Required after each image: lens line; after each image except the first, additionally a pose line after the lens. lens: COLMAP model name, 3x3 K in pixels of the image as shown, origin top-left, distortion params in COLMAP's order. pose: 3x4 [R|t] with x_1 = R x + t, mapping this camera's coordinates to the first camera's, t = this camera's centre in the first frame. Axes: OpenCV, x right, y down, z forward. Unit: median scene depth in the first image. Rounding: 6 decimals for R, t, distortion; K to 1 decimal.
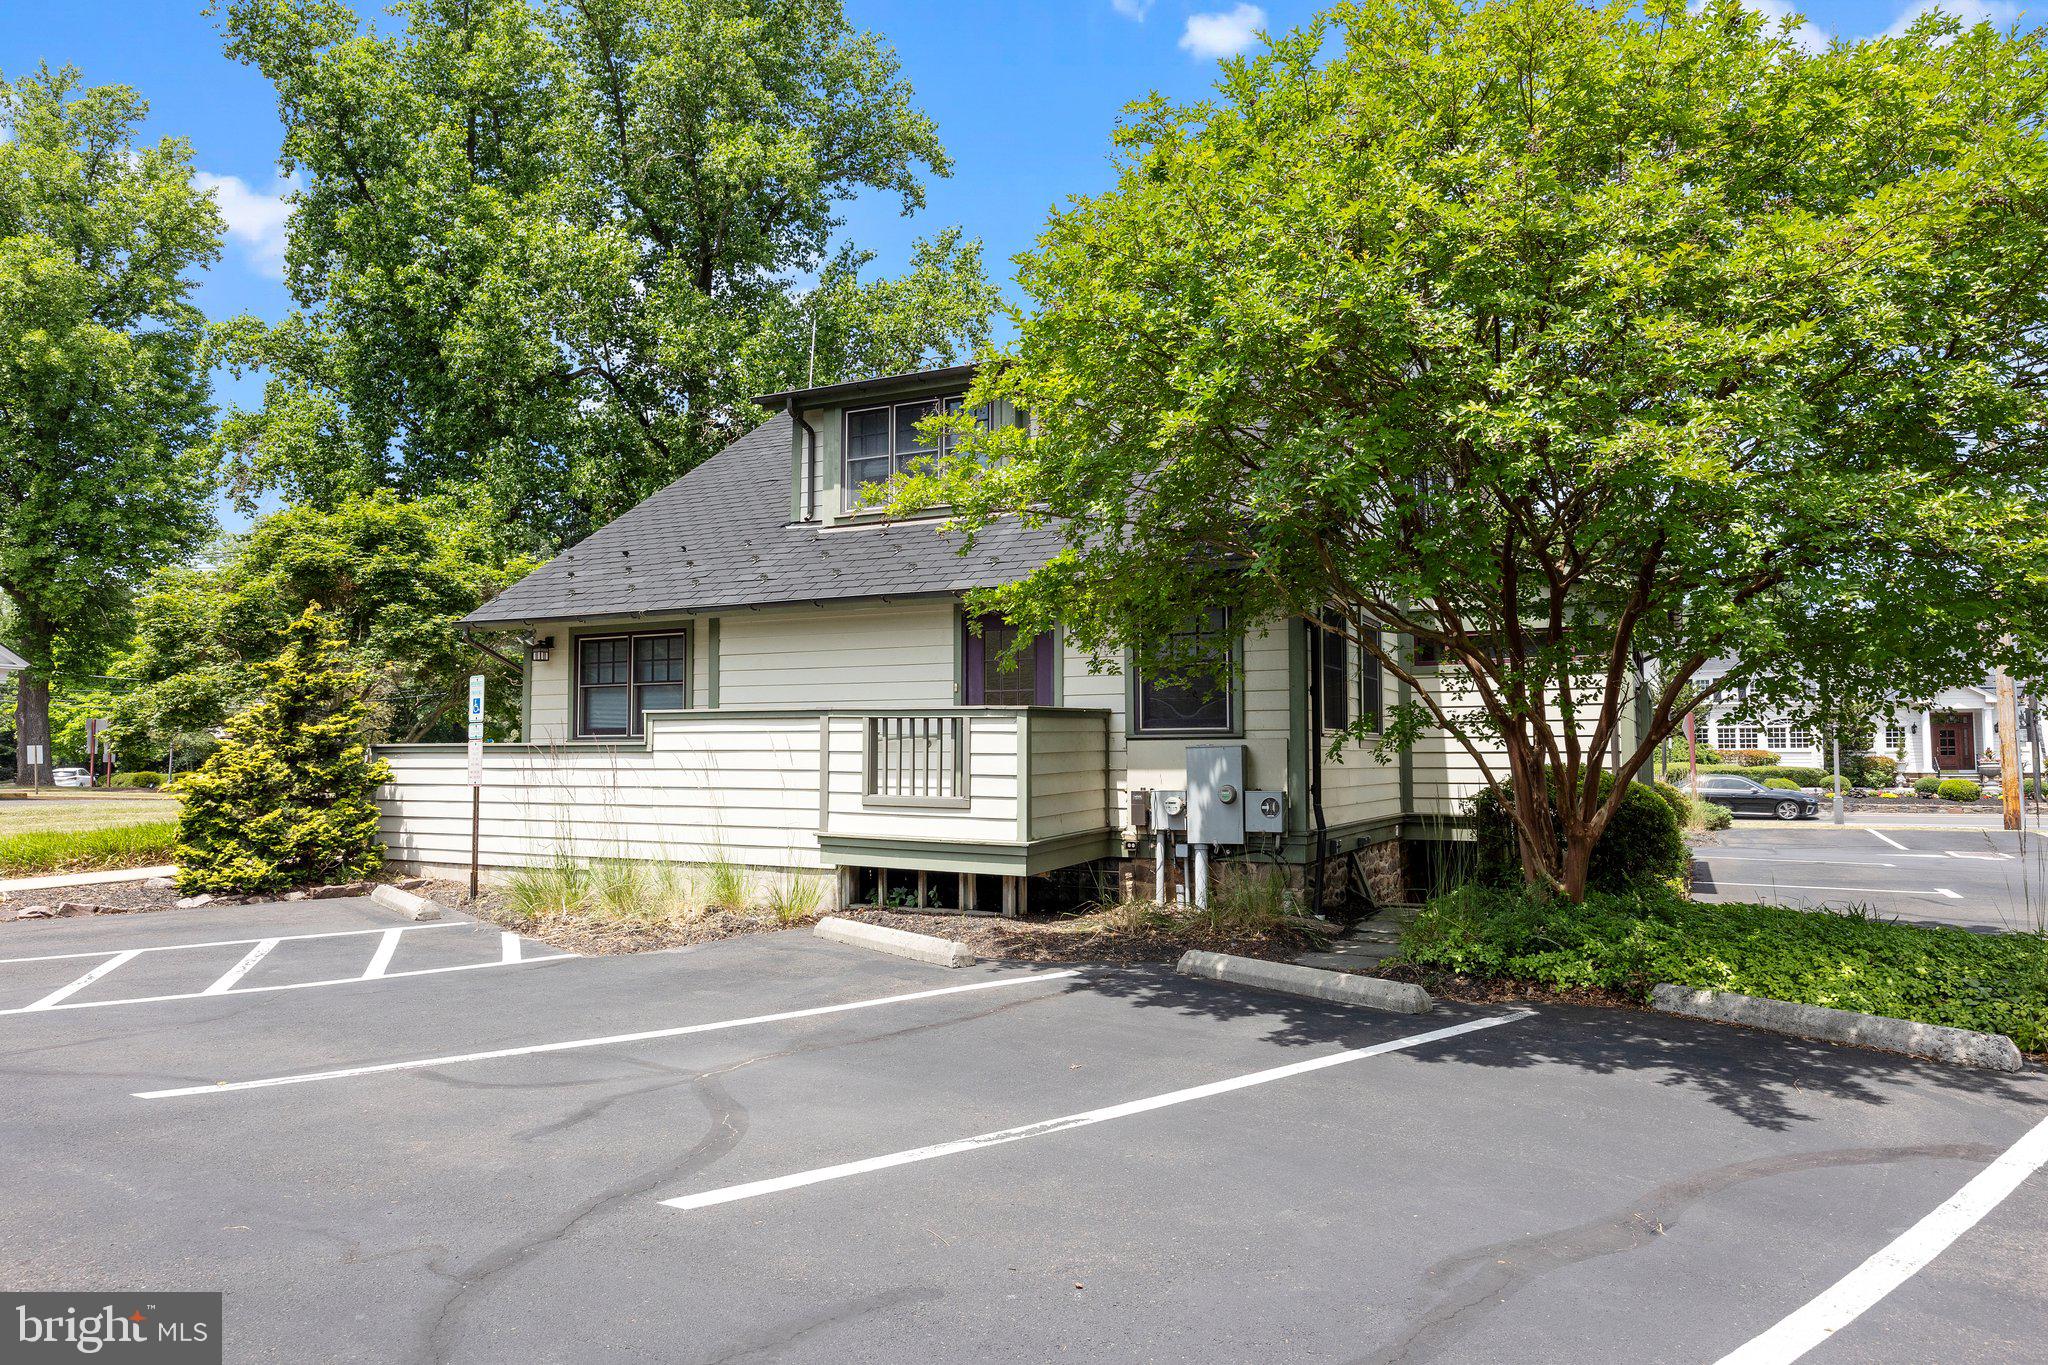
lens RADIAL K [[1261.8, 0, 1030.0], [0, 1261.8, 689.8], [0, 0, 1]] dist [-0.018197, 0.014496]
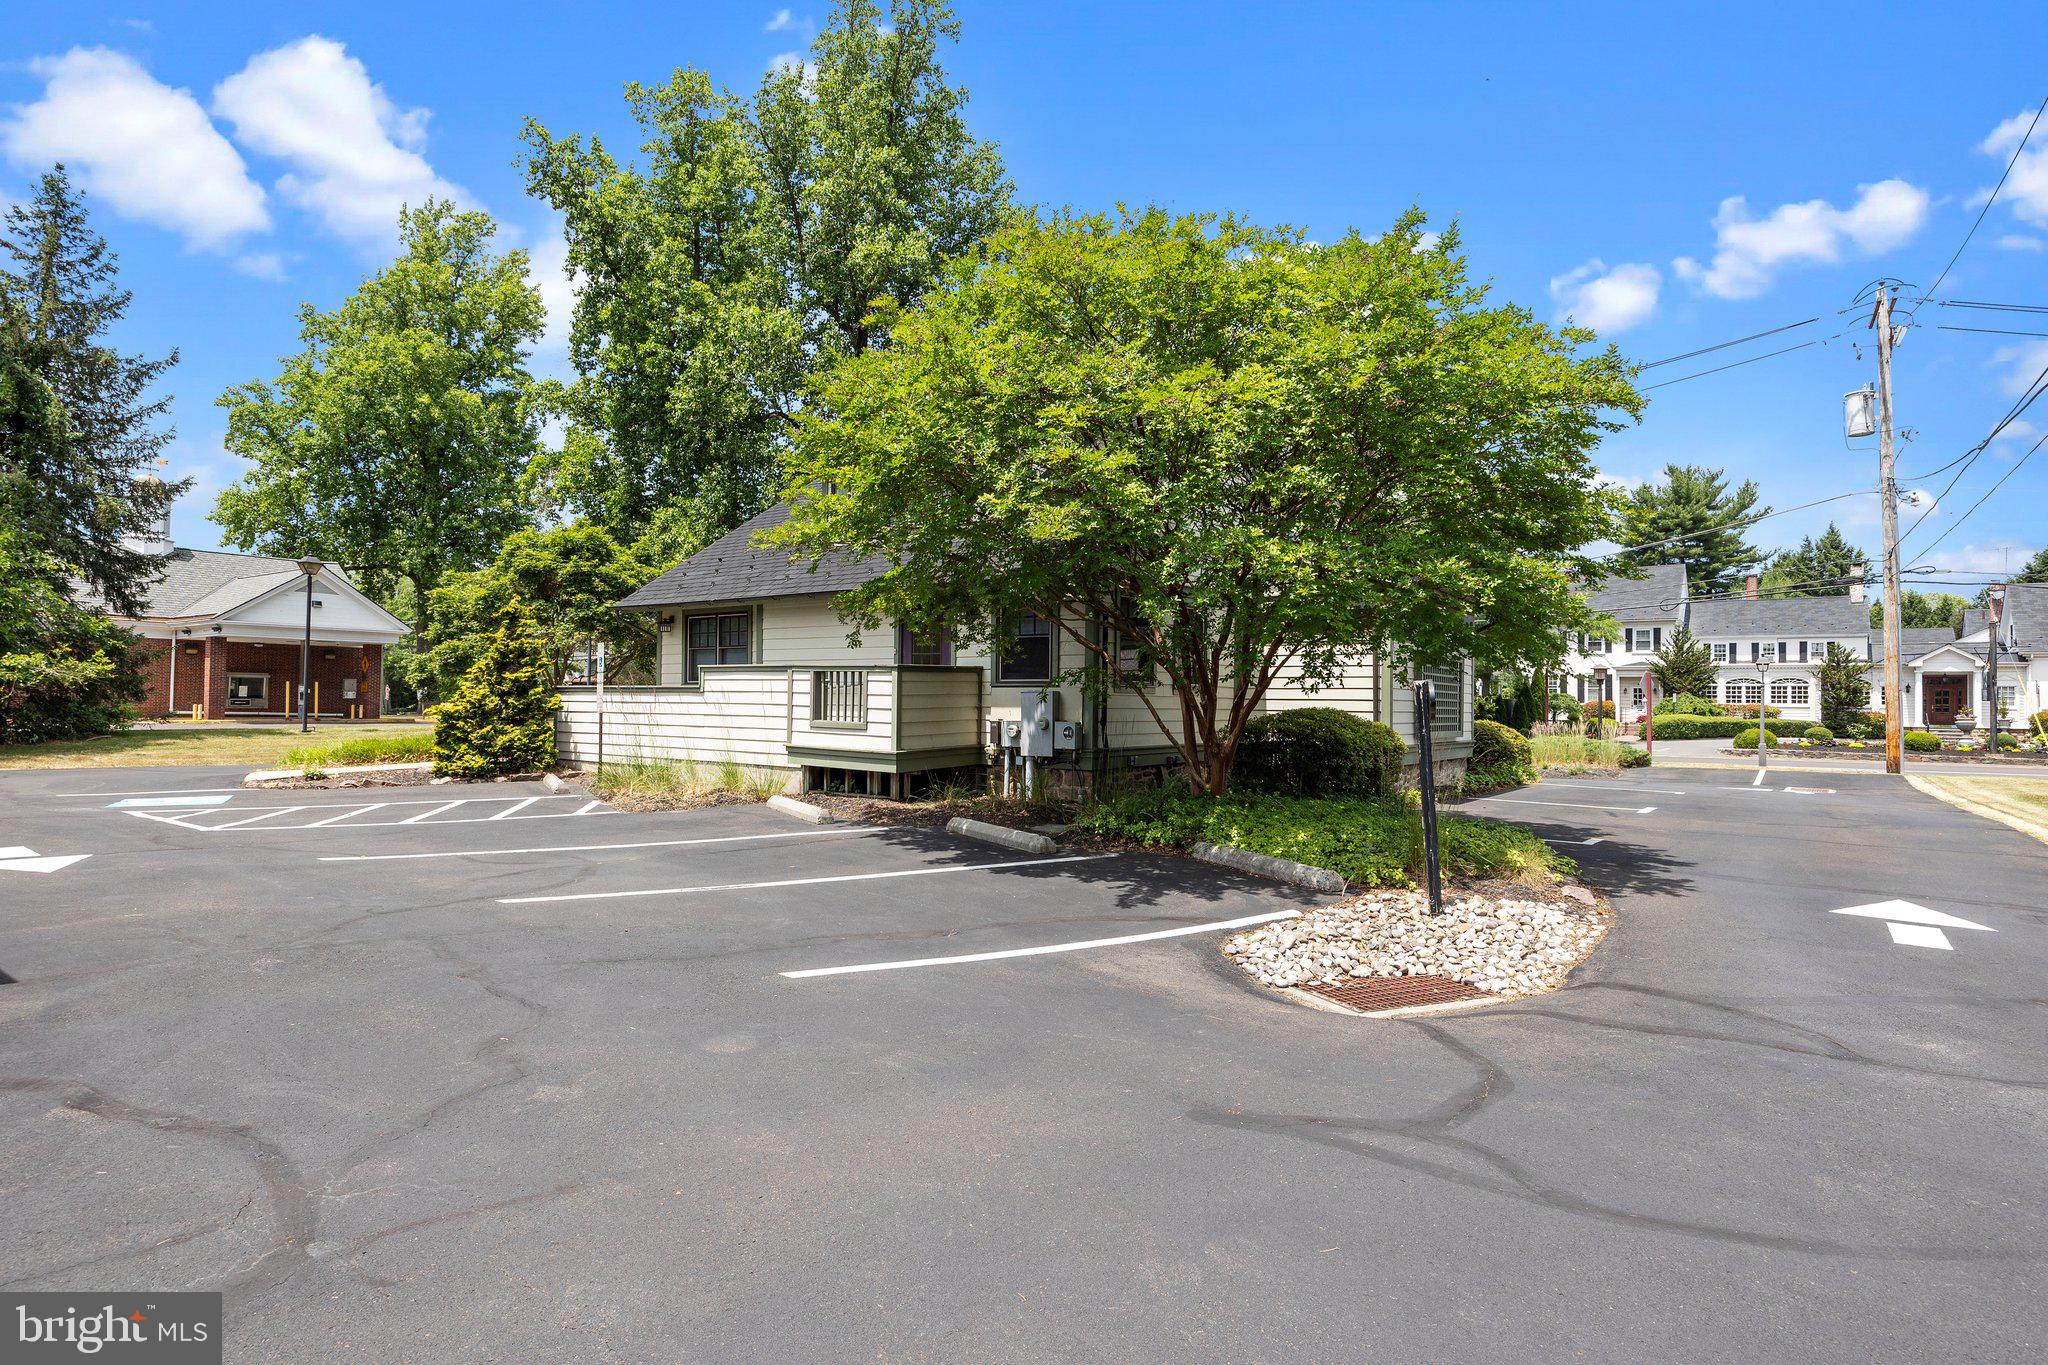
lens RADIAL K [[1023.4, 0, 1034.3], [0, 1023.4, 694.7], [0, 0, 1]] dist [-0.019643, 0.002556]
pose [[0.988625, 0.011129, -0.149988, 0.232886], [-0.004436, 0.998982, 0.044884, -0.004736], [0.150335, -0.043708, 0.987668, -0.147009]]
